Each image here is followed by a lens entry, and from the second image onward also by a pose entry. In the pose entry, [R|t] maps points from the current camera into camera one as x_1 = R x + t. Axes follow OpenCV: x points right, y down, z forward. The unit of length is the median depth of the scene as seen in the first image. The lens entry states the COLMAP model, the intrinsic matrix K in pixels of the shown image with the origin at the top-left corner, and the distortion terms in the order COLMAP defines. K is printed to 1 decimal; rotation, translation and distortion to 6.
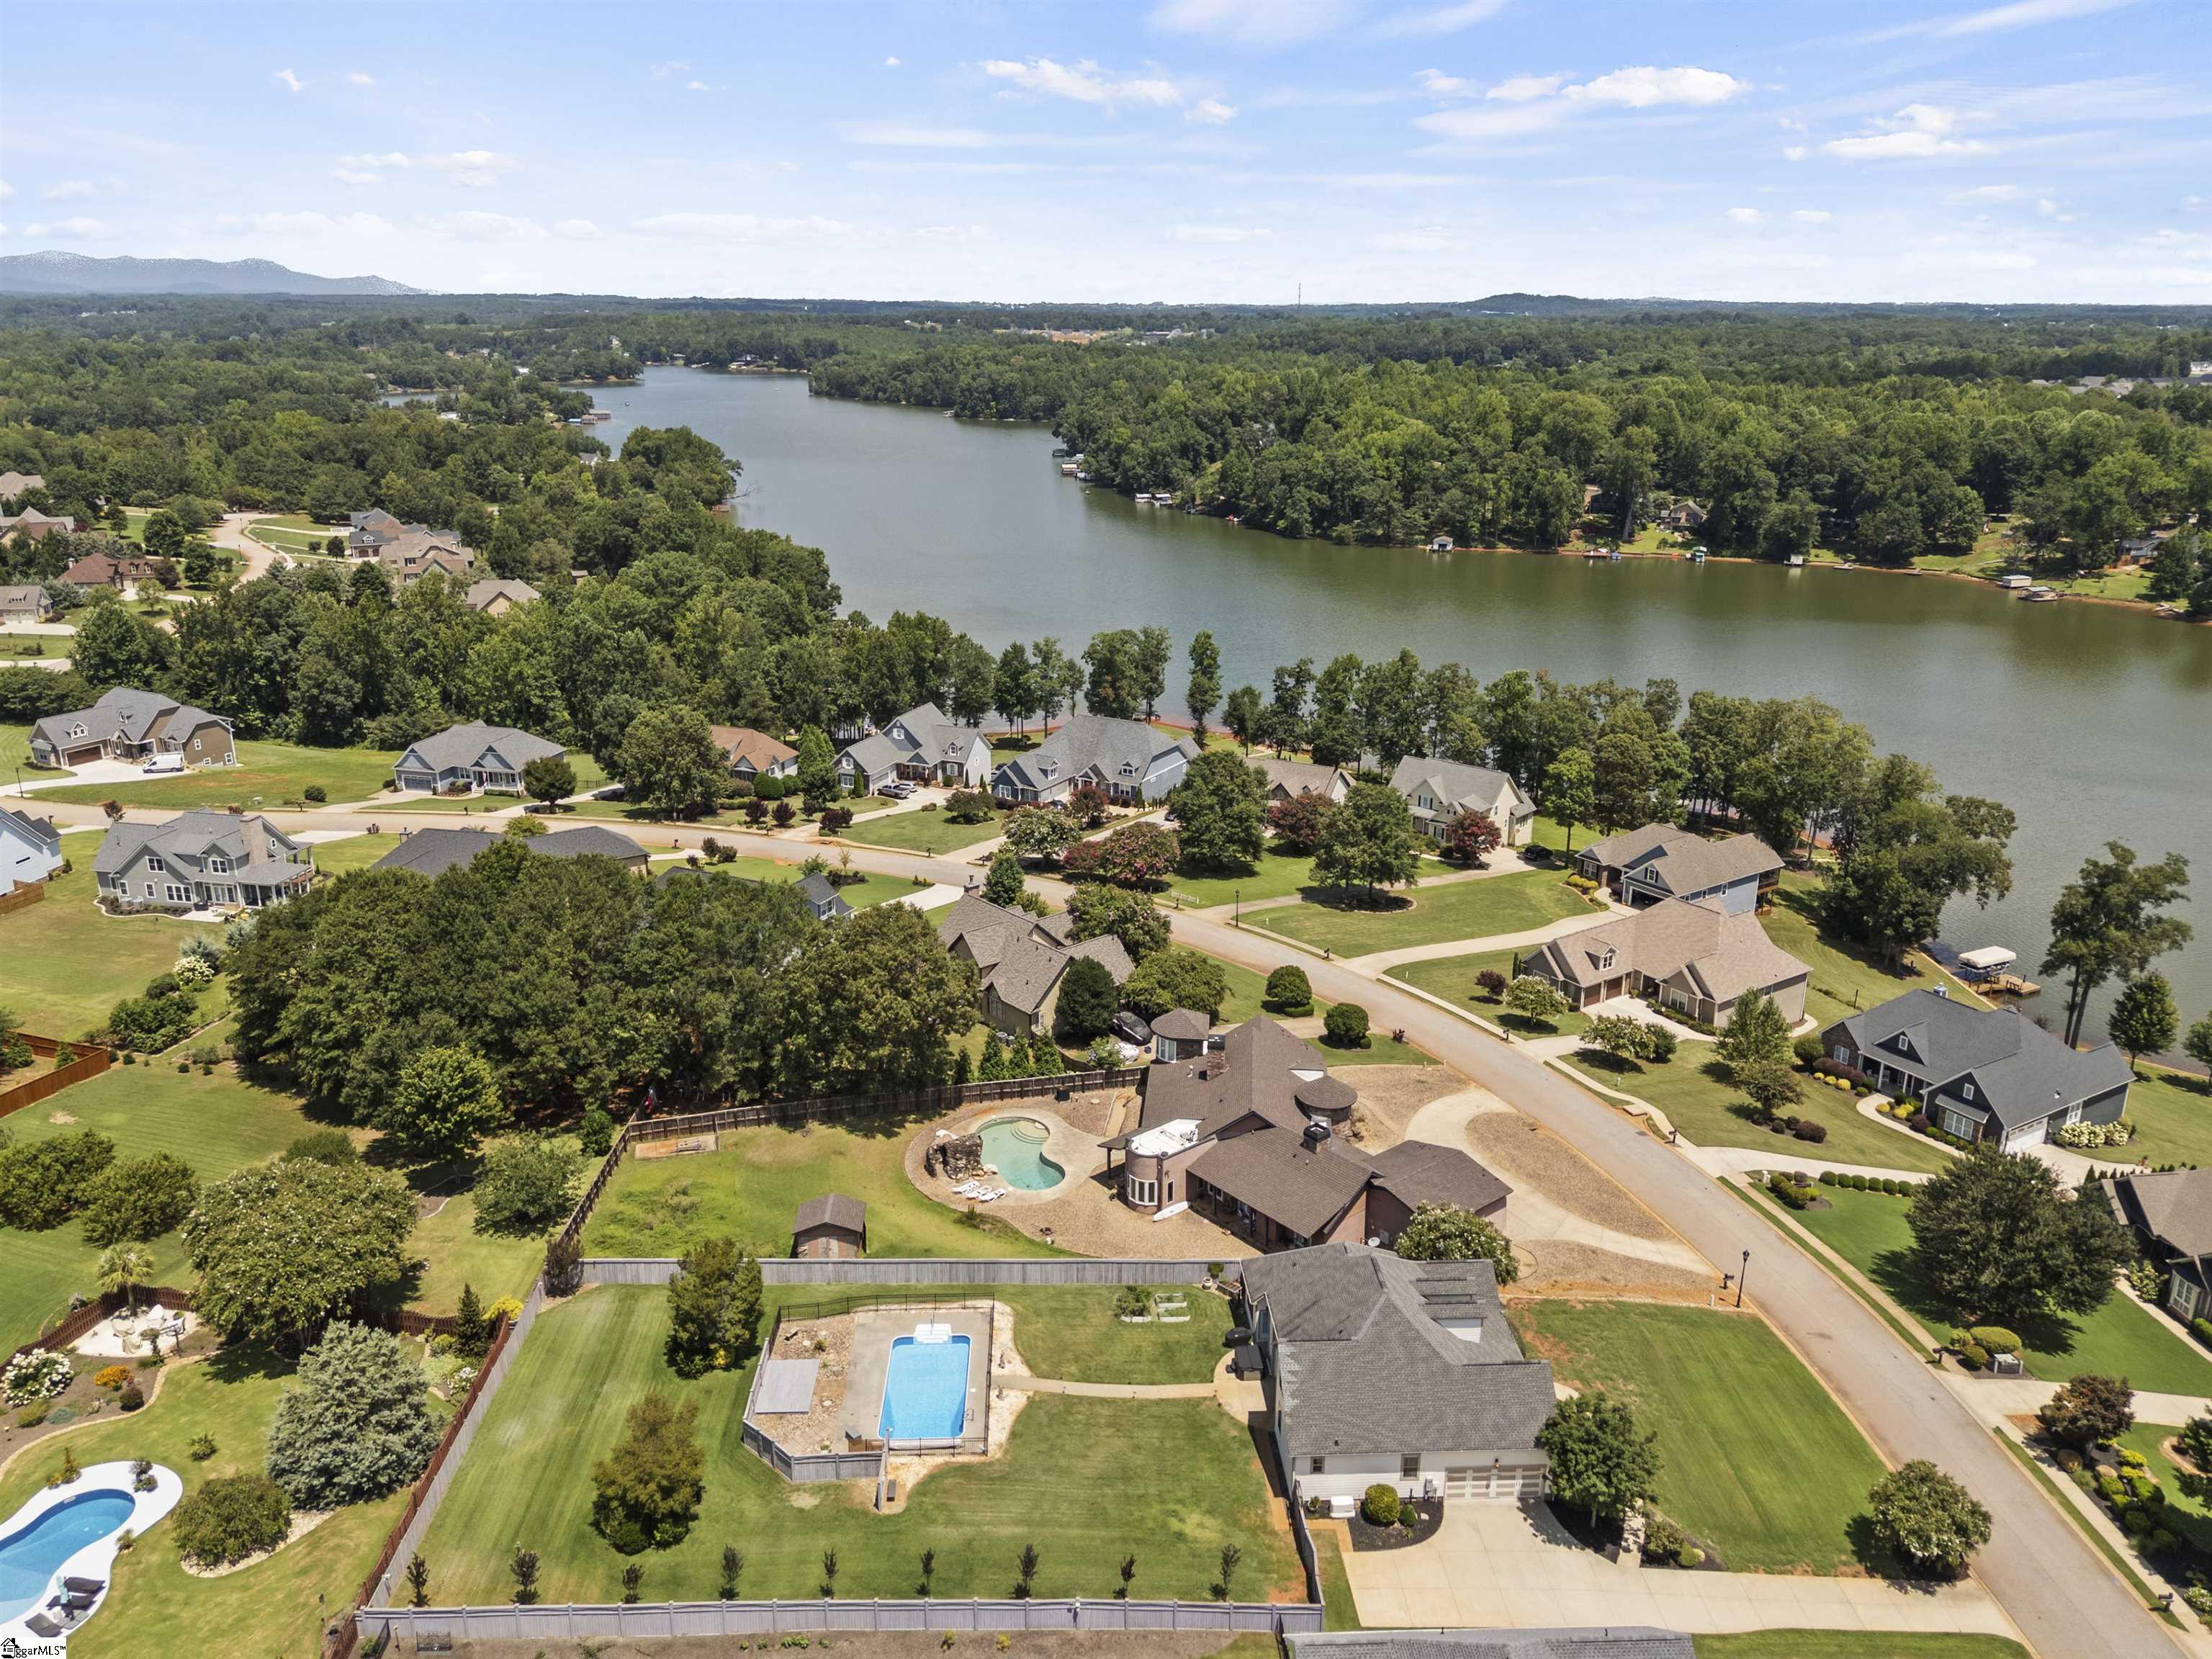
lens RADIAL K [[1640.8, 0, 1110.0], [0, 1640.8, 830.1], [0, 0, 1]] dist [0.080192, -0.081842]
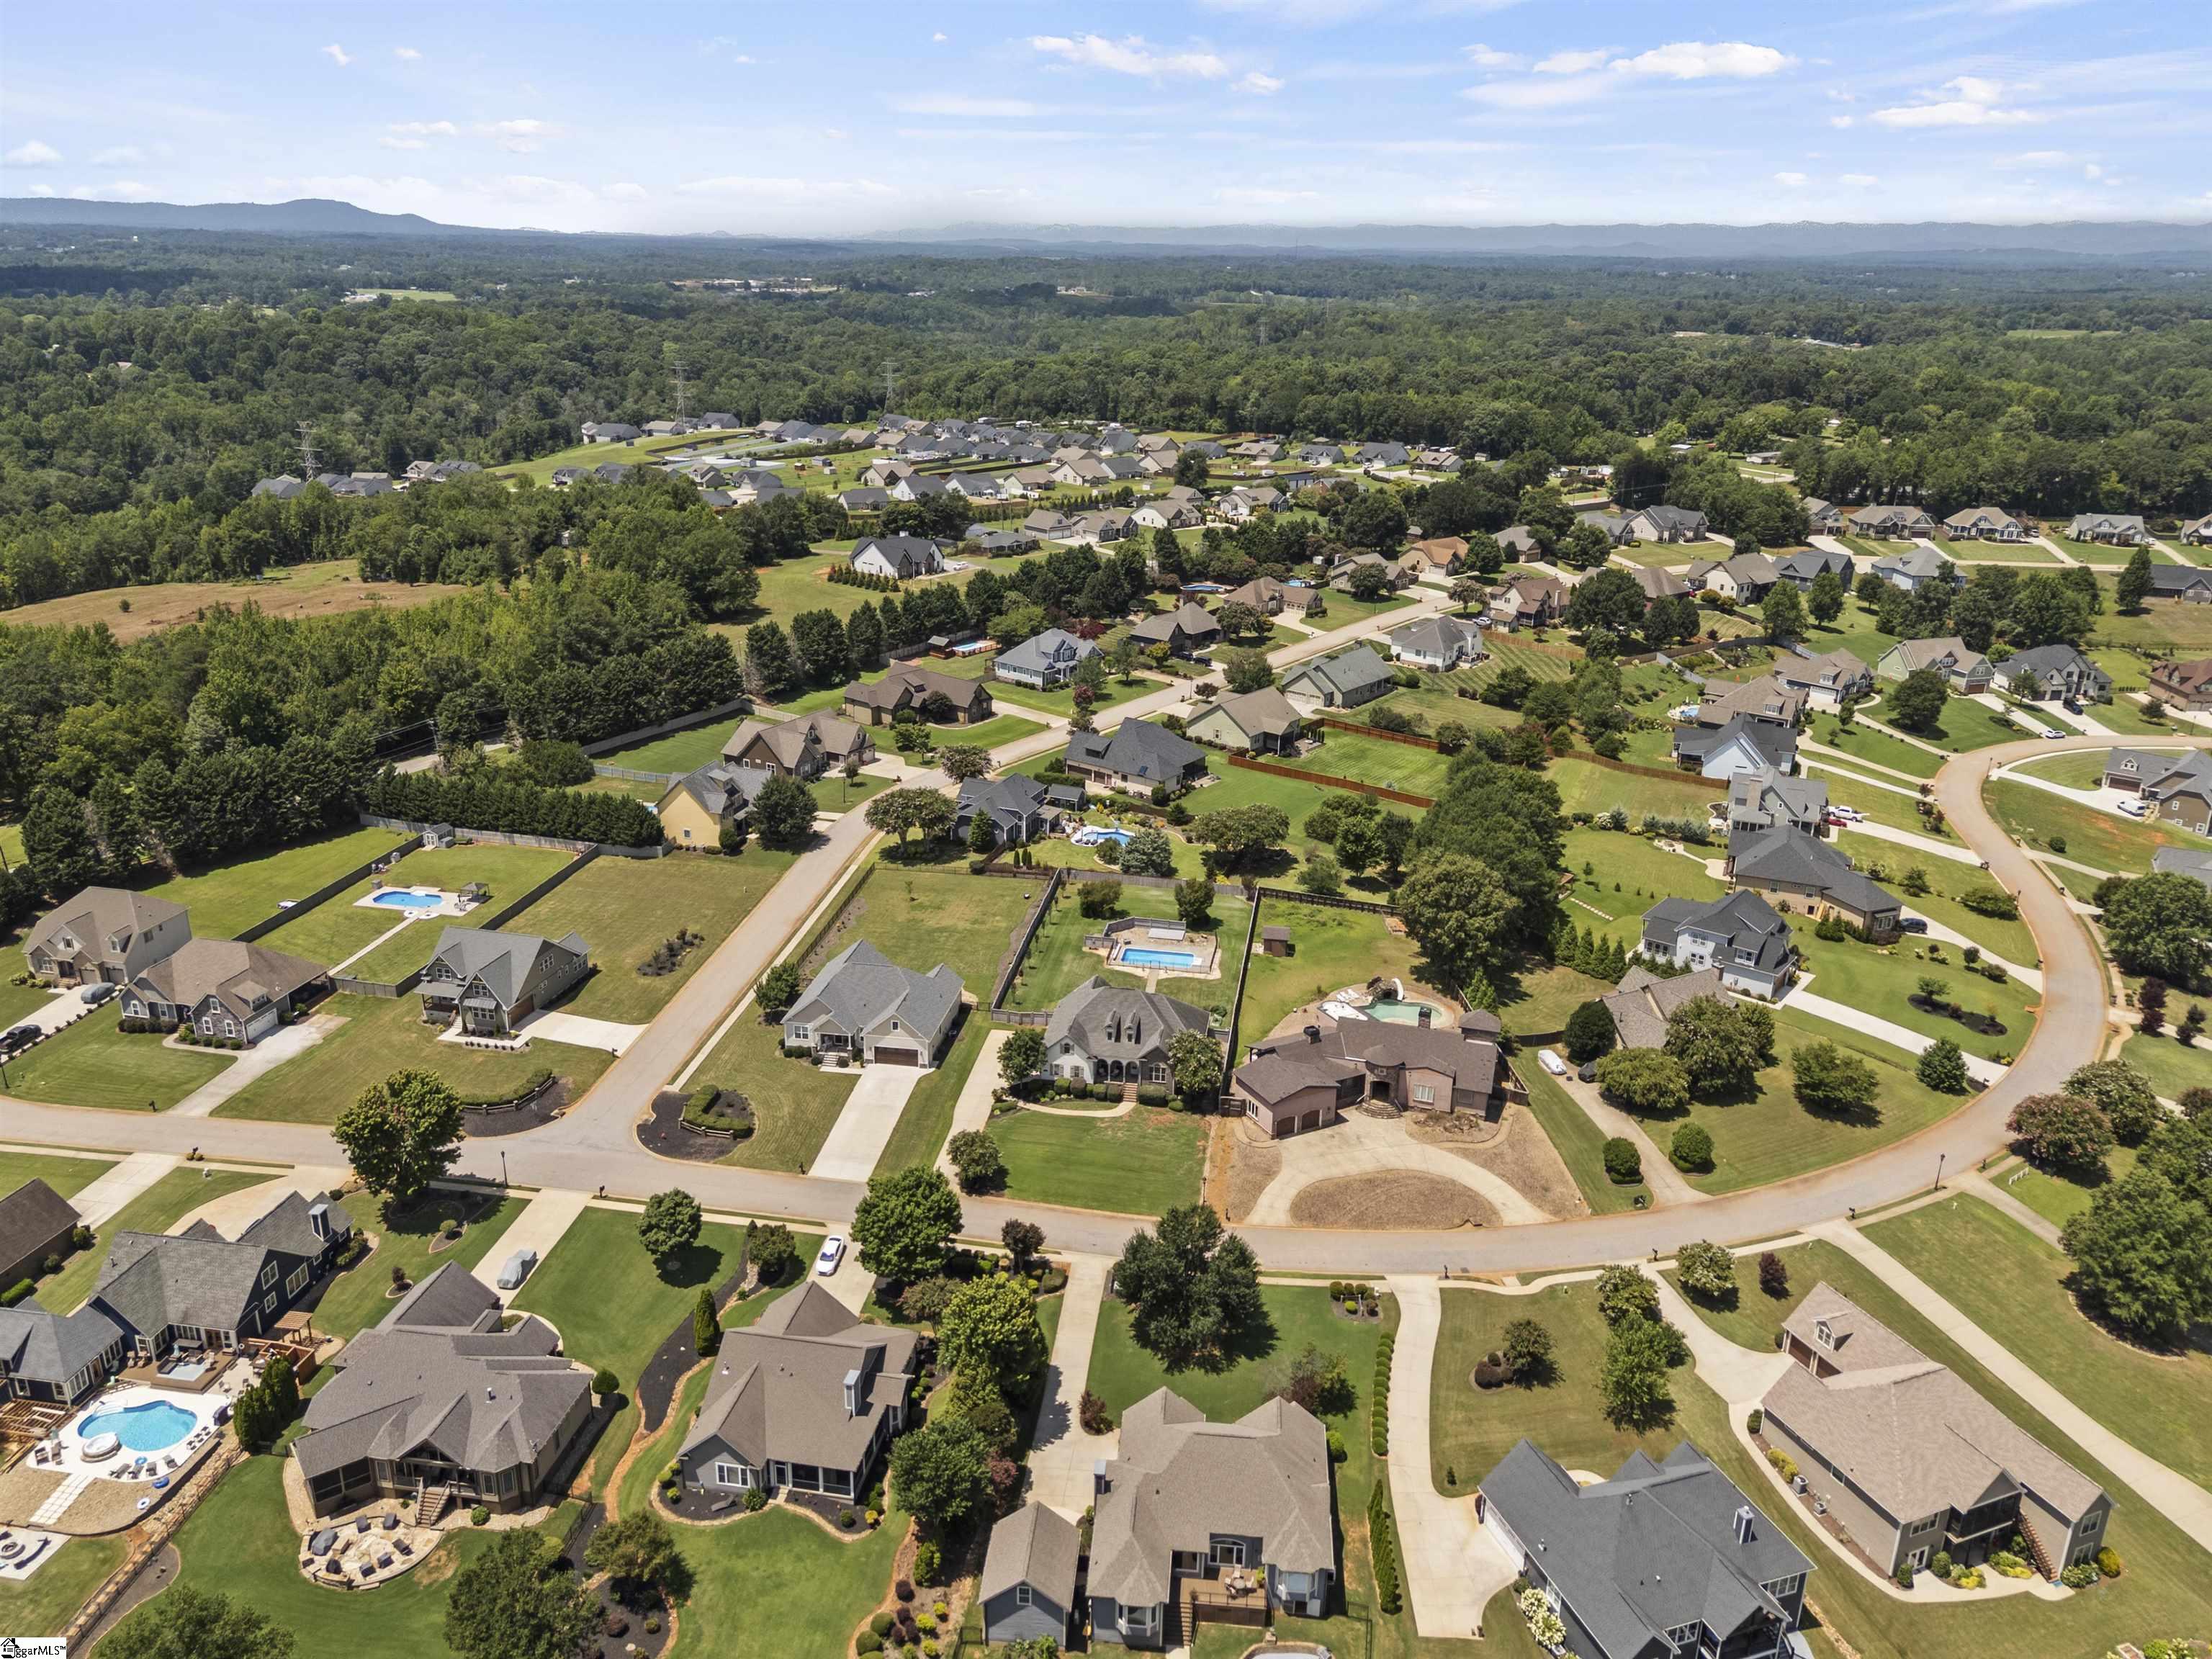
lens RADIAL K [[1640.8, 0, 1110.0], [0, 1640.8, 830.1], [0, 0, 1]] dist [0.080192, -0.081842]
pose [[-0.209079, 0.318363, -0.924625, 0.757773], [-0.315008, 0.873196, 0.371886, -0.250950], [0.925773, 0.369017, -0.082280, 0.411254]]
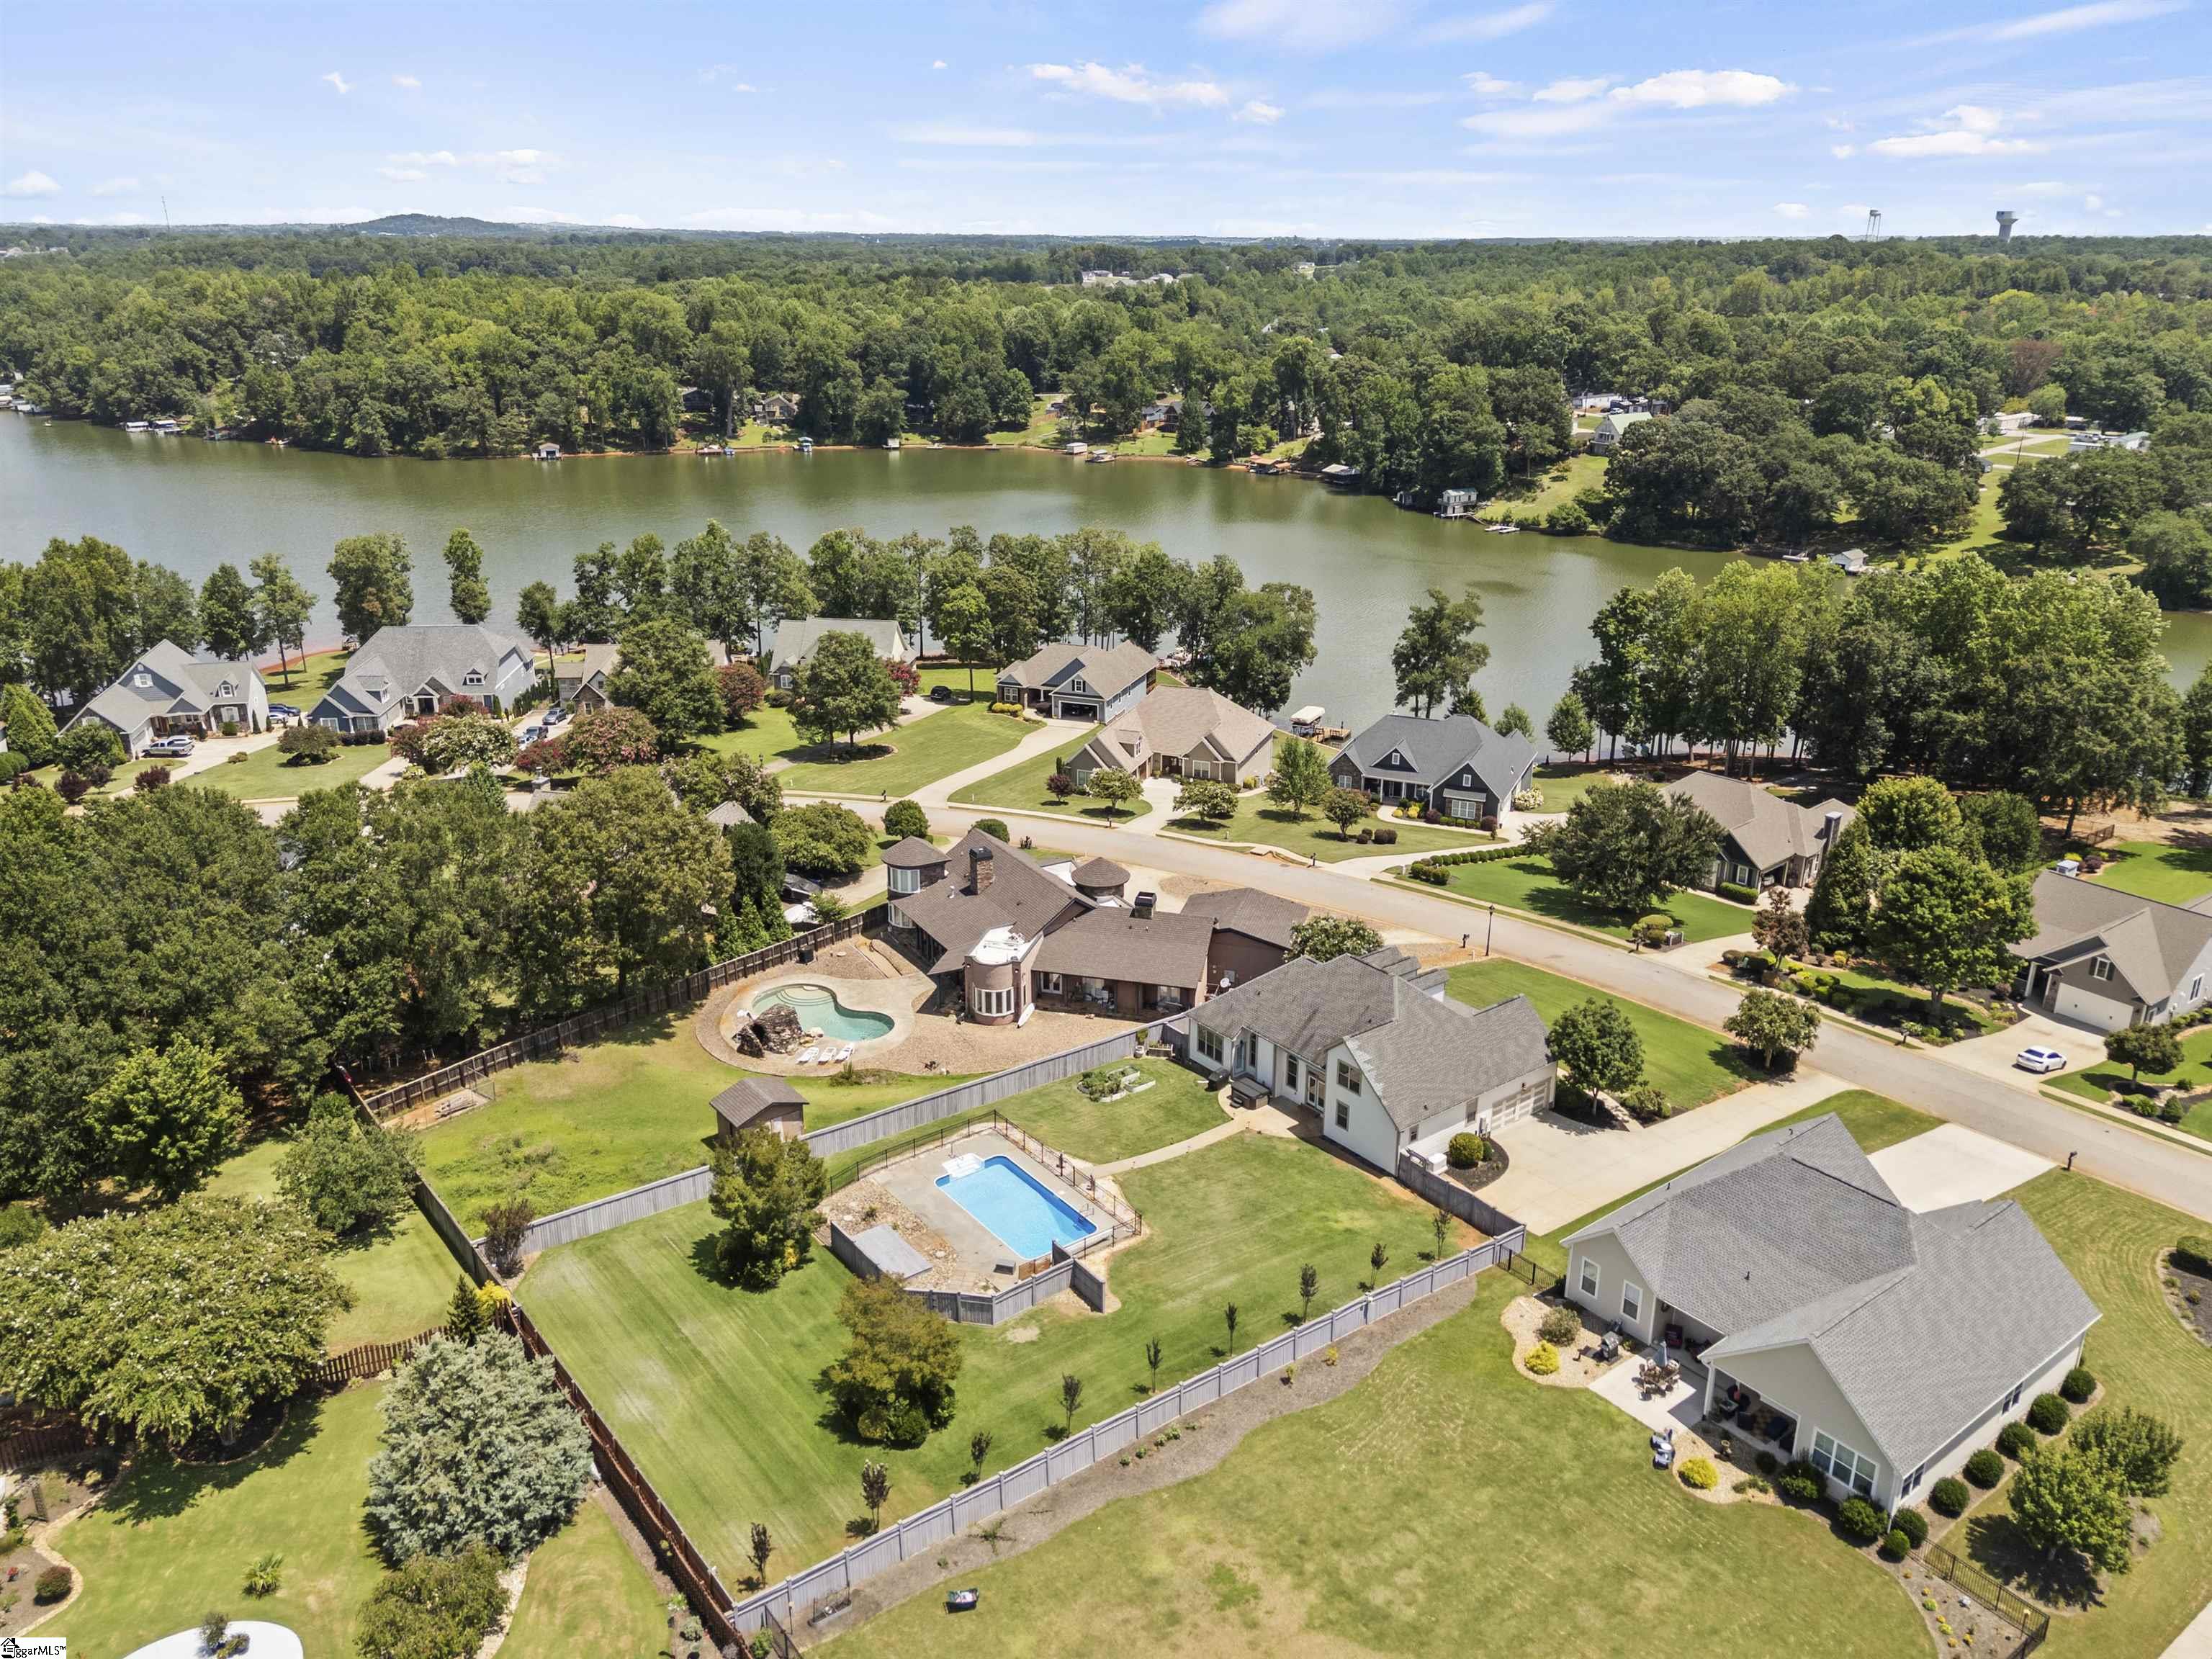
lens RADIAL K [[1640.8, 0, 1110.0], [0, 1640.8, 830.1], [0, 0, 1]] dist [0.080192, -0.081842]
pose [[0.819296, -0.195842, 0.538887, -0.202683], [0.174815, 0.980431, 0.090527, 0.021402], [-0.546071, 0.020037, 0.837499, 0.075420]]
